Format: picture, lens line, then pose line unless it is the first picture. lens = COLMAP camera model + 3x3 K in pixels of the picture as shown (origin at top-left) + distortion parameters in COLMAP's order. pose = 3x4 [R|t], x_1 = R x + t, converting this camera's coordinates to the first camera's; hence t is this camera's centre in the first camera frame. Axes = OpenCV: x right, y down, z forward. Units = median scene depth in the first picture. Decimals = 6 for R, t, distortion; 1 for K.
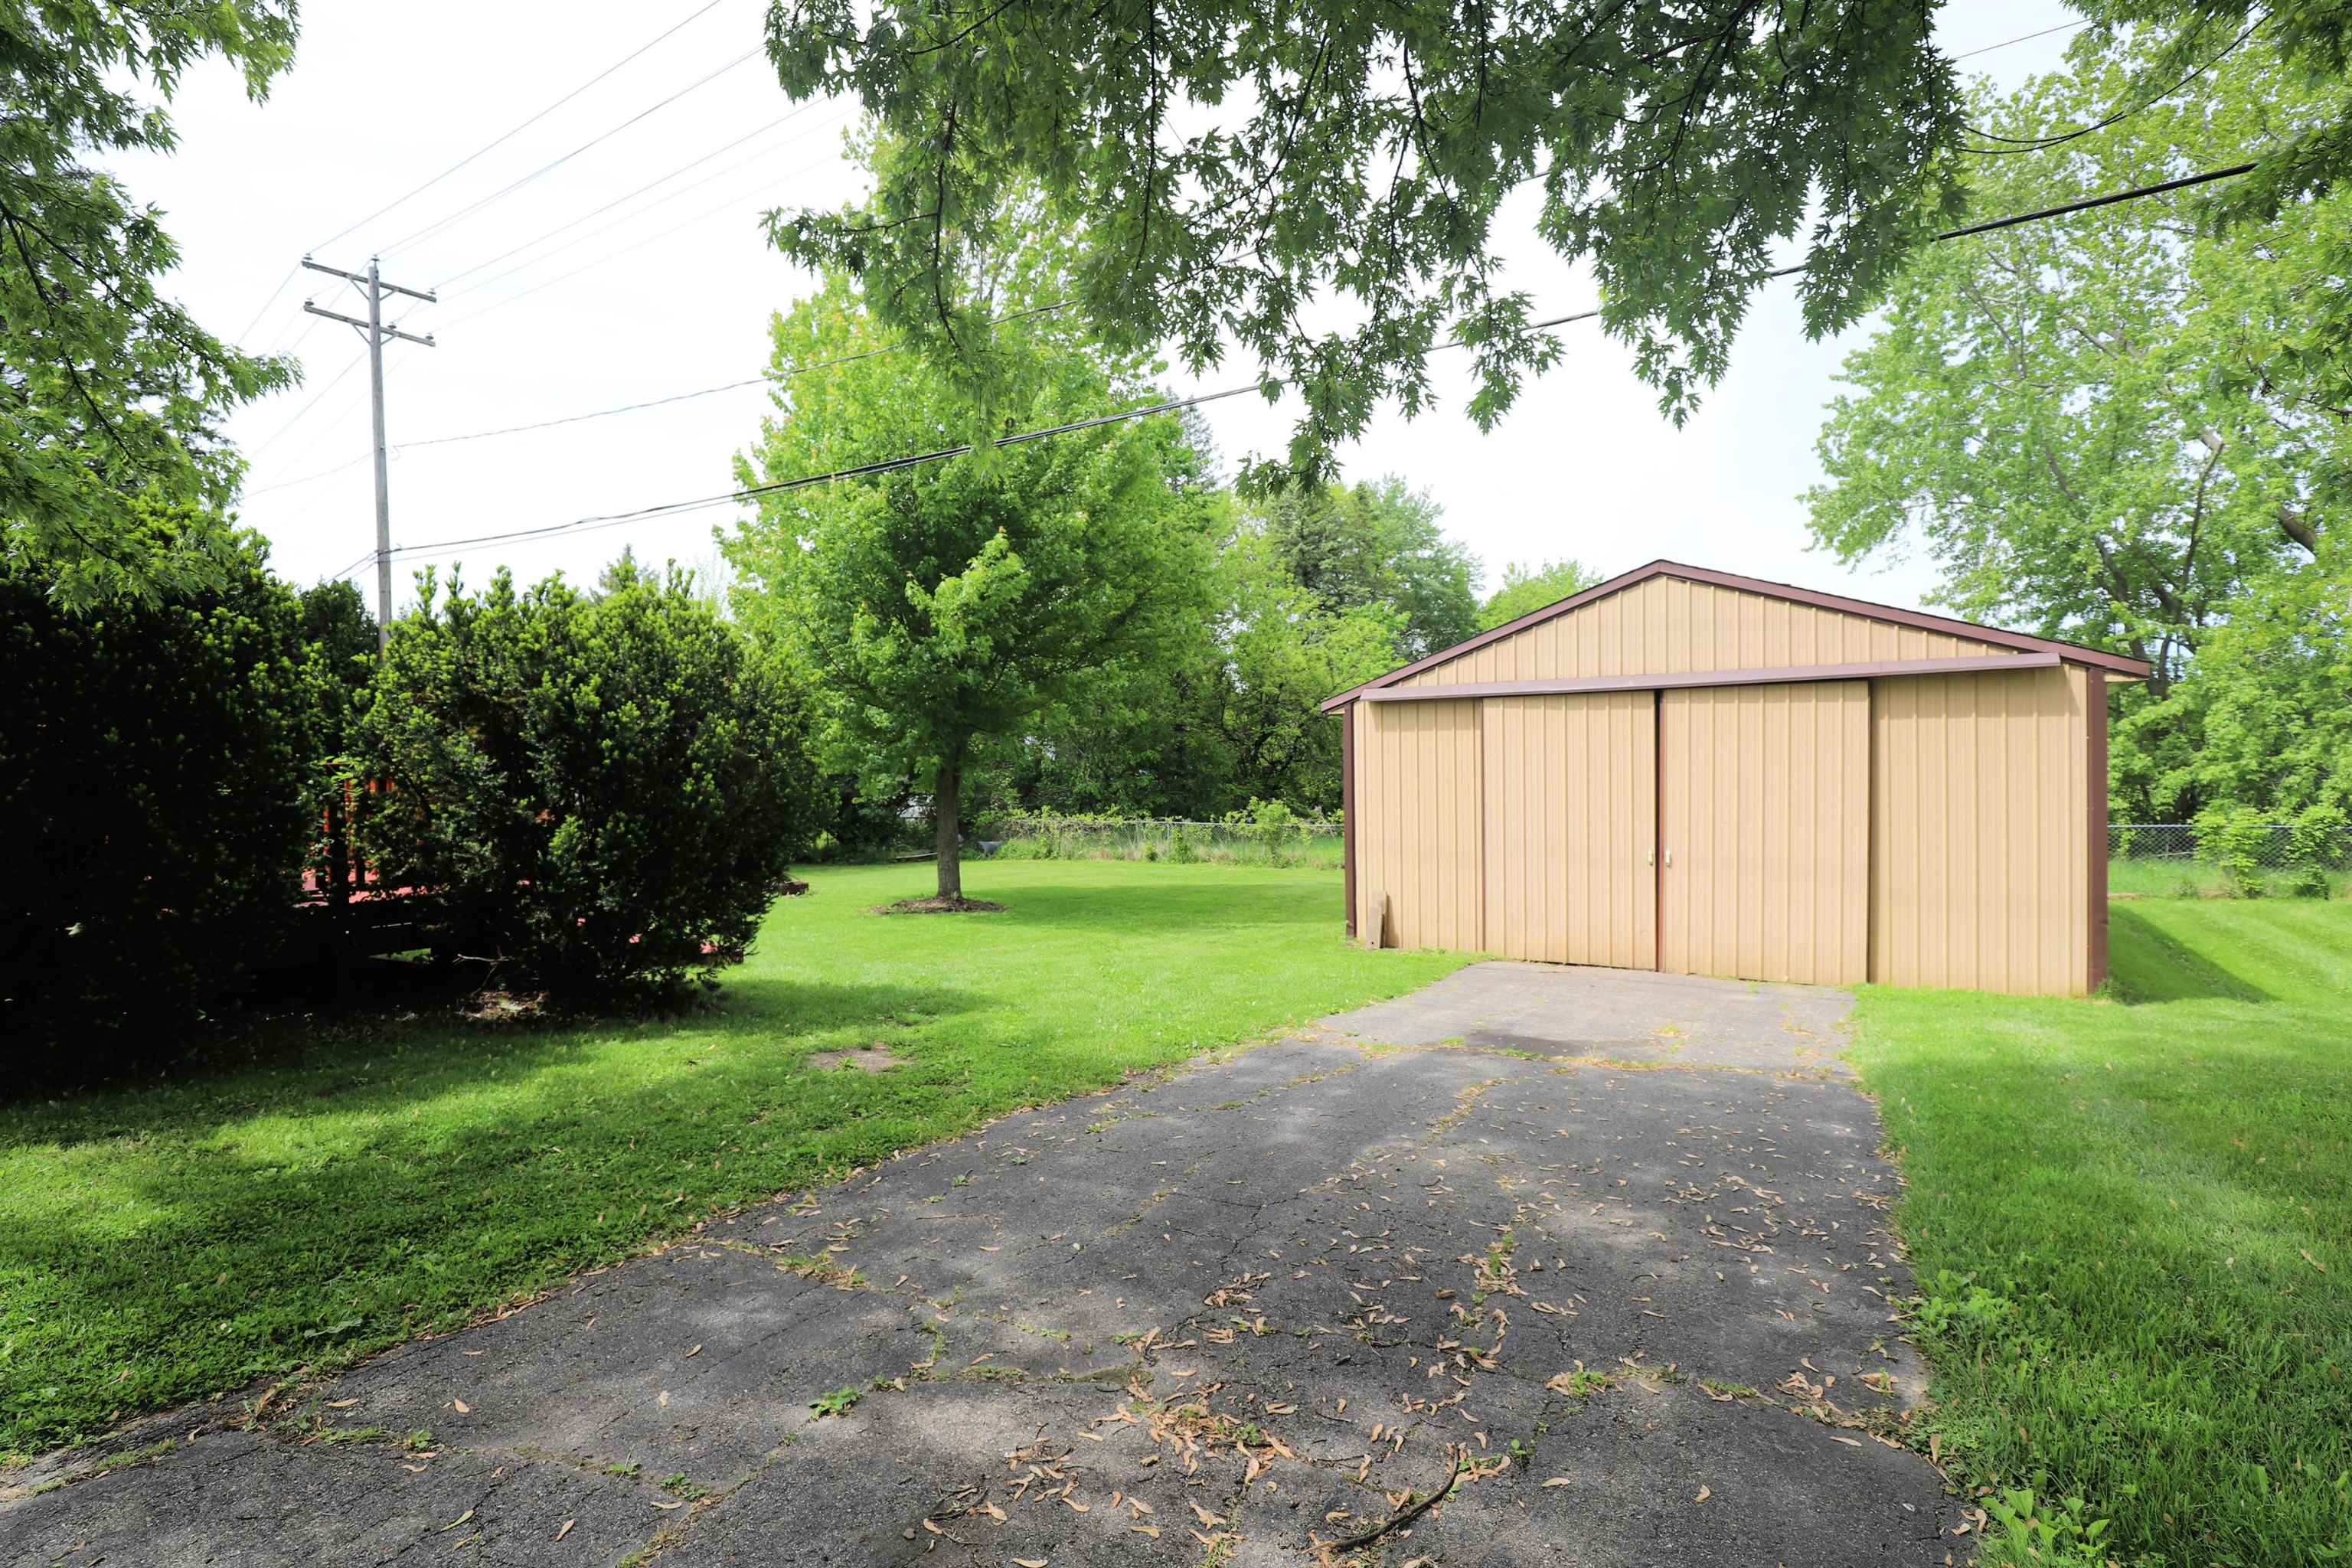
lens RADIAL K [[1104.6, 0, 1174.2], [0, 1104.6, 776.3], [0, 0, 1]] dist [-0.040135, 0.009229]
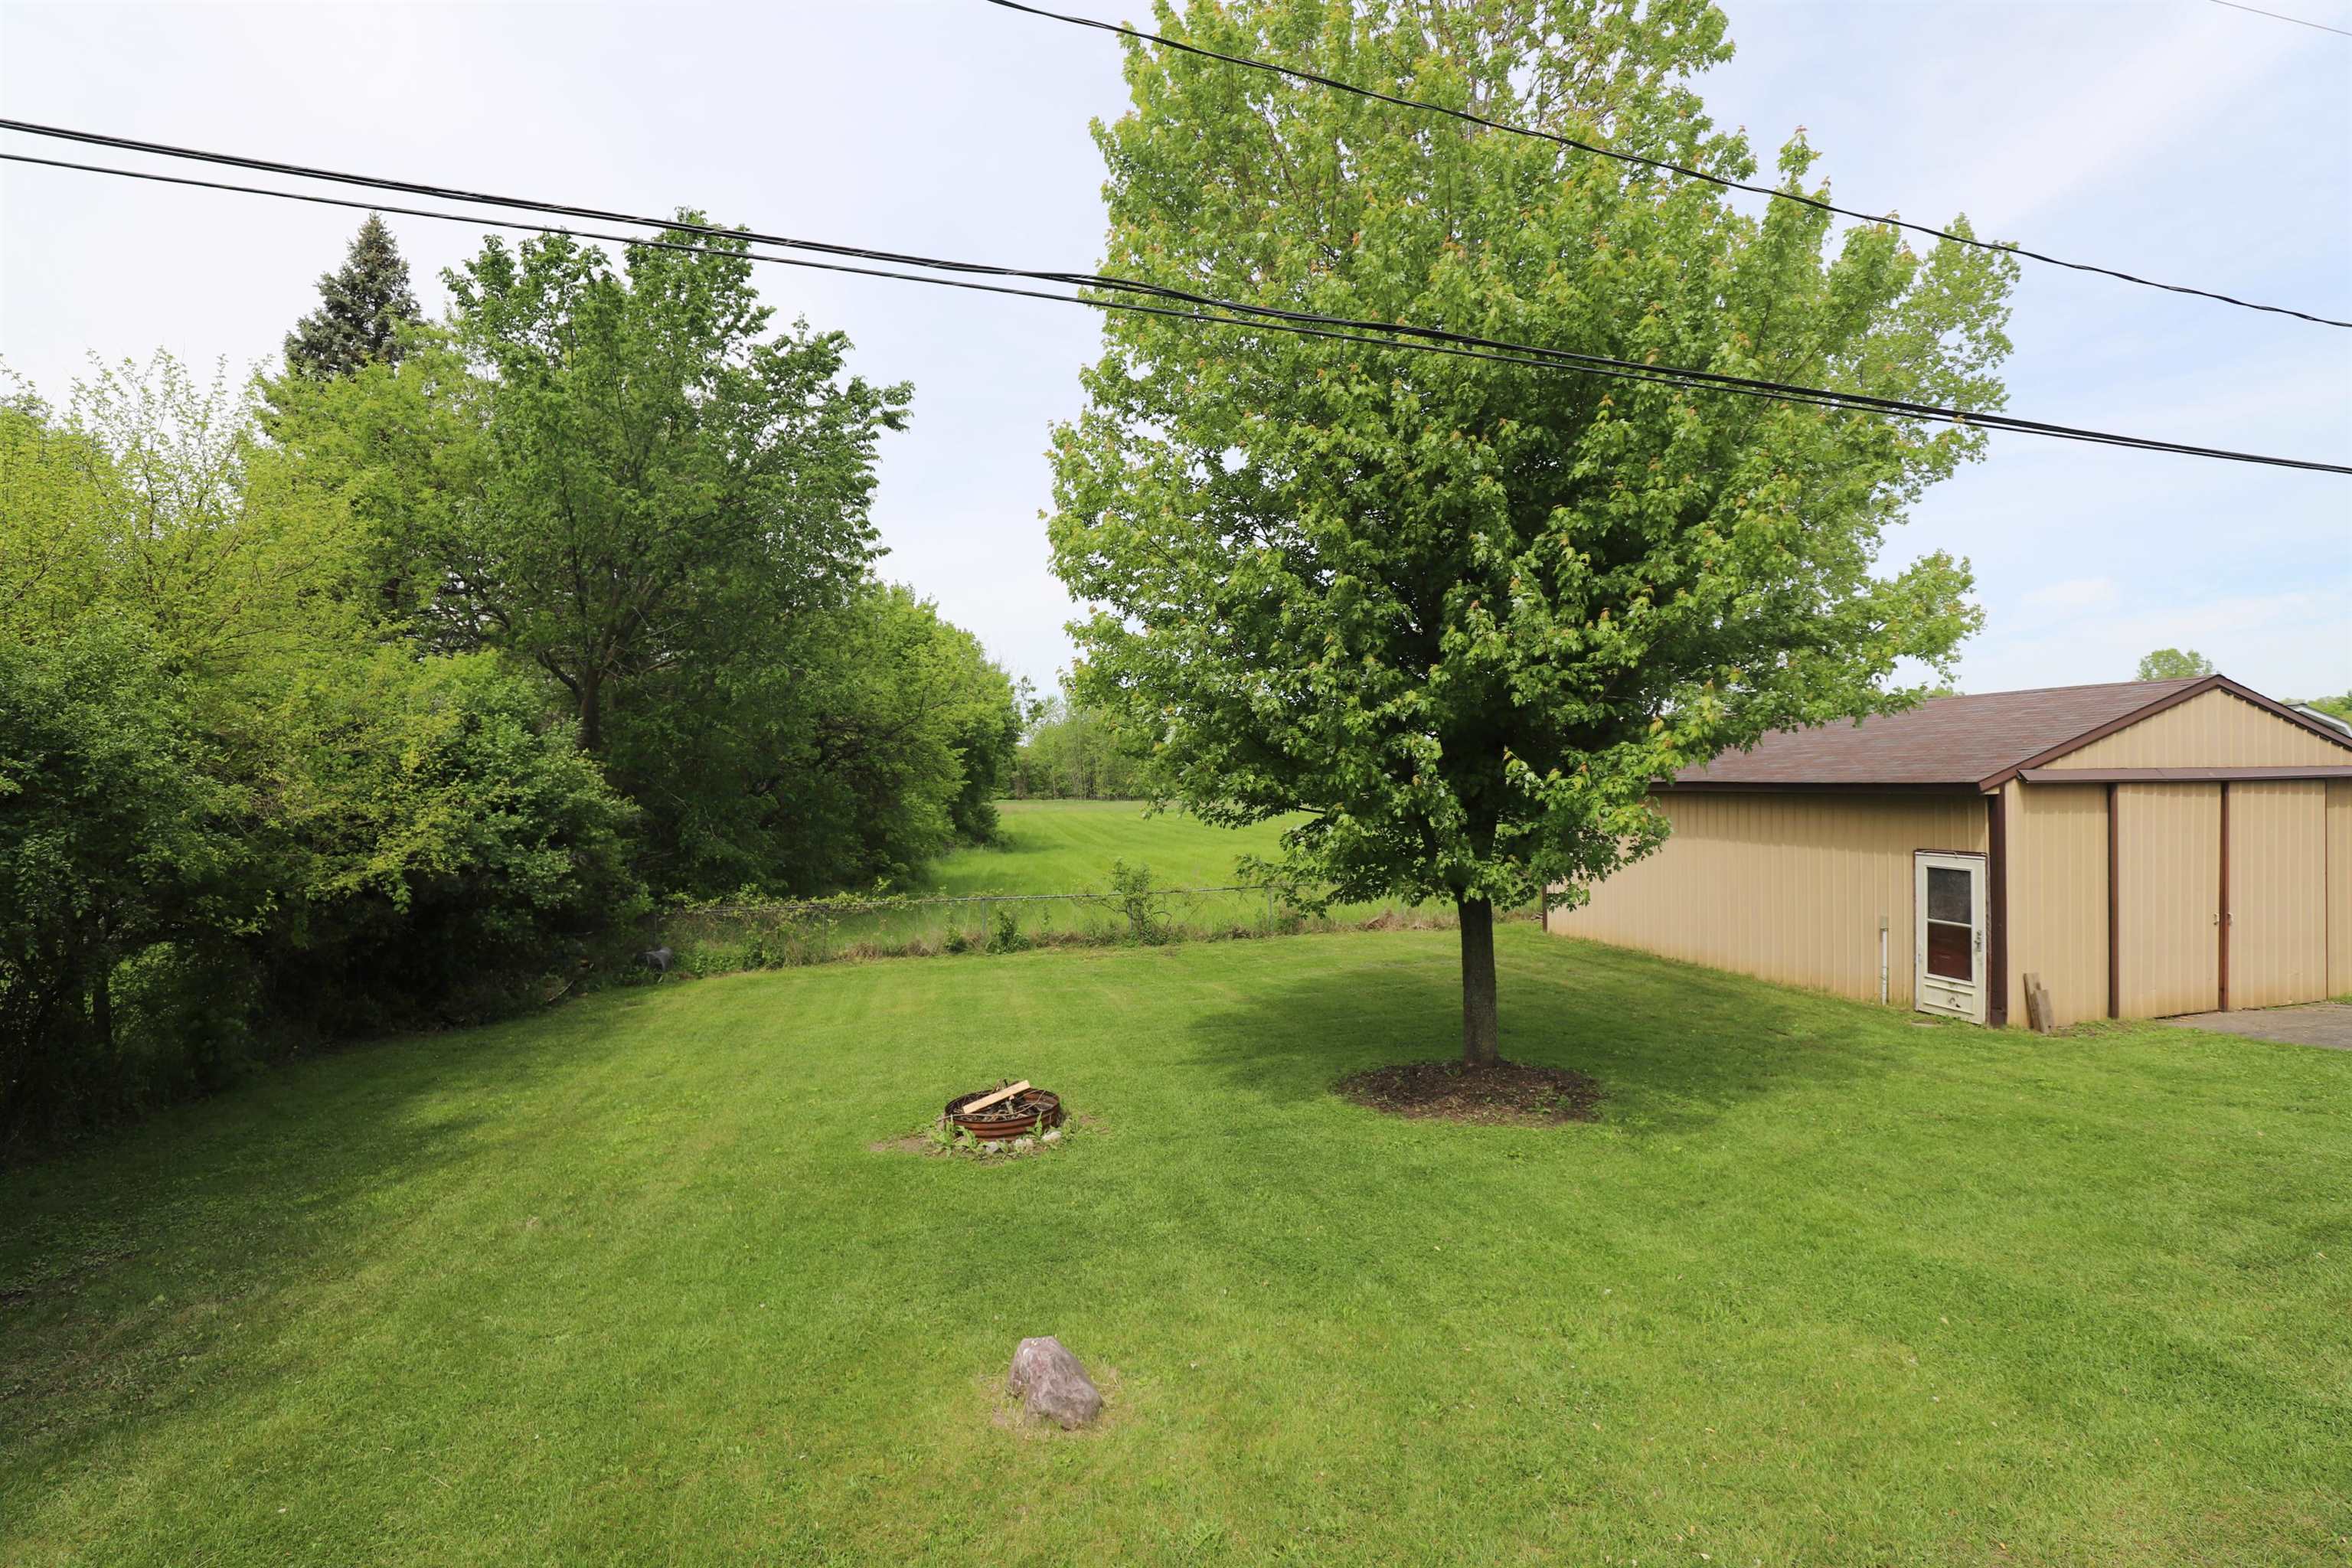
lens RADIAL K [[1104.6, 0, 1160.0], [0, 1104.6, 779.2], [0, 0, 1]] dist [-0.040135, 0.009229]
pose [[0.669661, 0.002853, 0.742662, -1.150195], [0.006821, 0.999927, -0.009993, -0.072355], [-0.742636, 0.011758, 0.669592, 1.009501]]
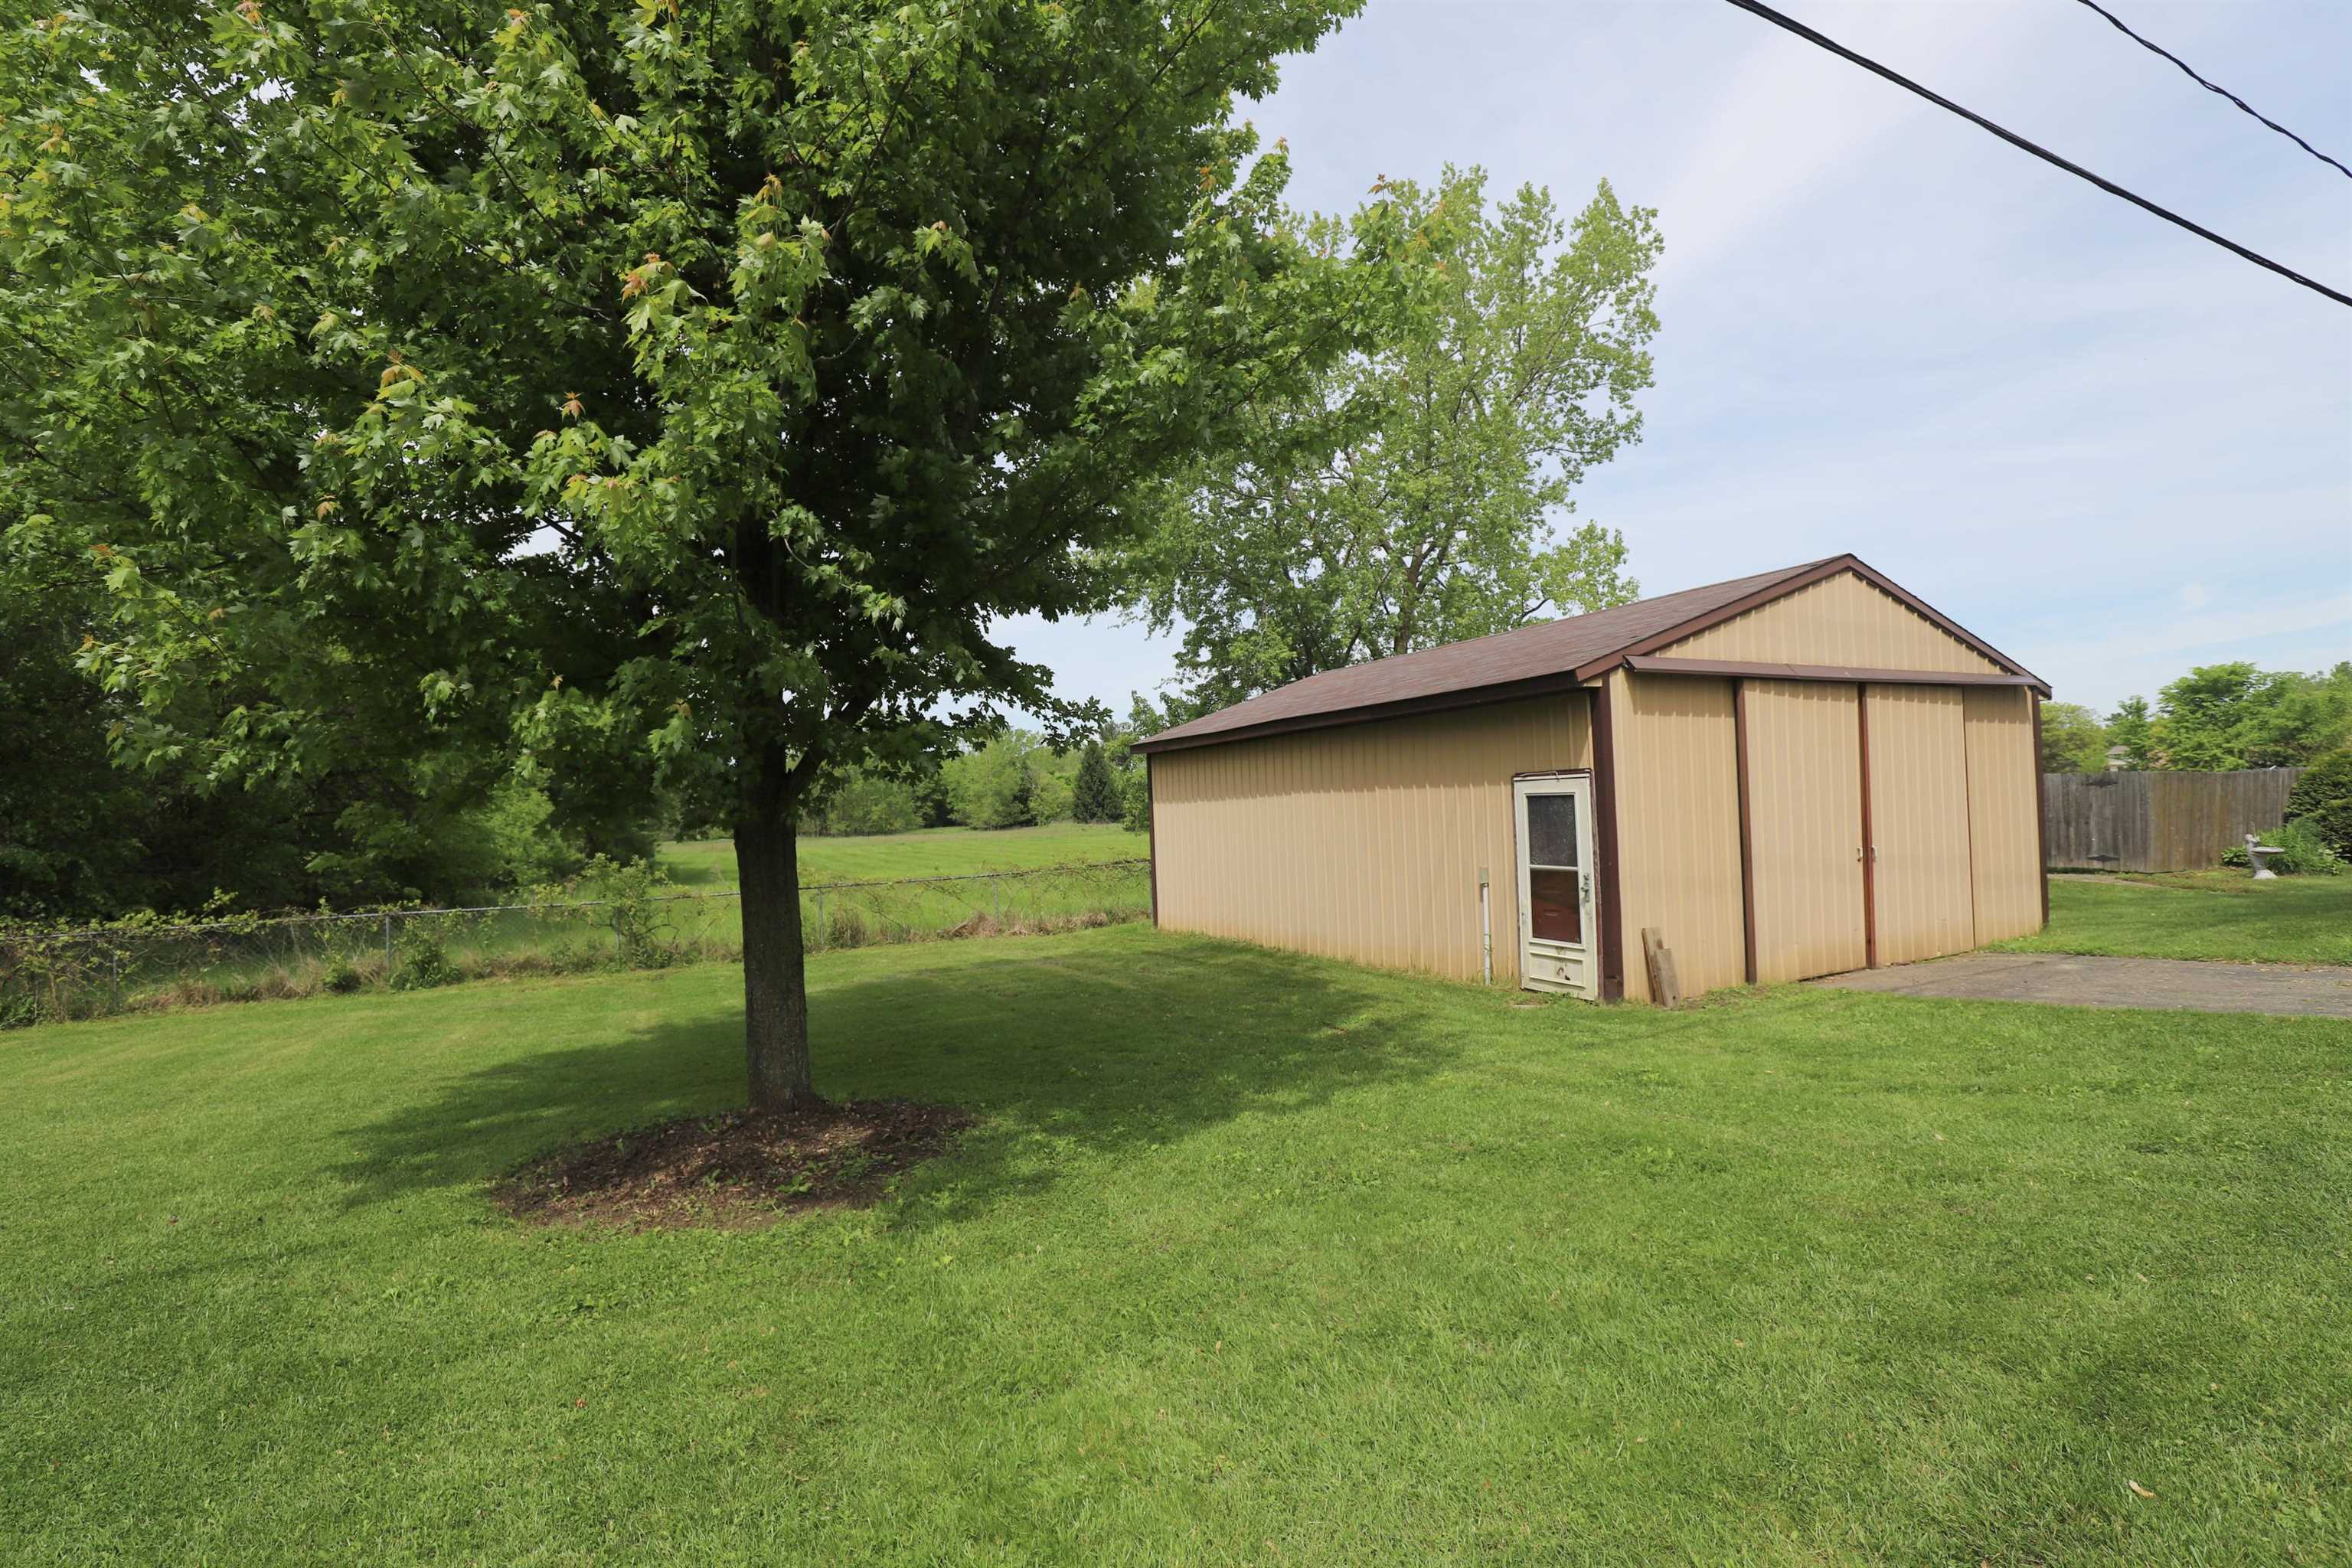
lens RADIAL K [[1104.6, 0, 1171.5], [0, 1104.6, 790.3], [0, 0, 1]] dist [-0.040135, 0.009229]
pose [[0.491835, 0.010686, 0.870623, -0.668408], [0.032267, 0.999014, -0.030490, 0.024879], [-0.870090, 0.043088, 0.491005, 0.992690]]
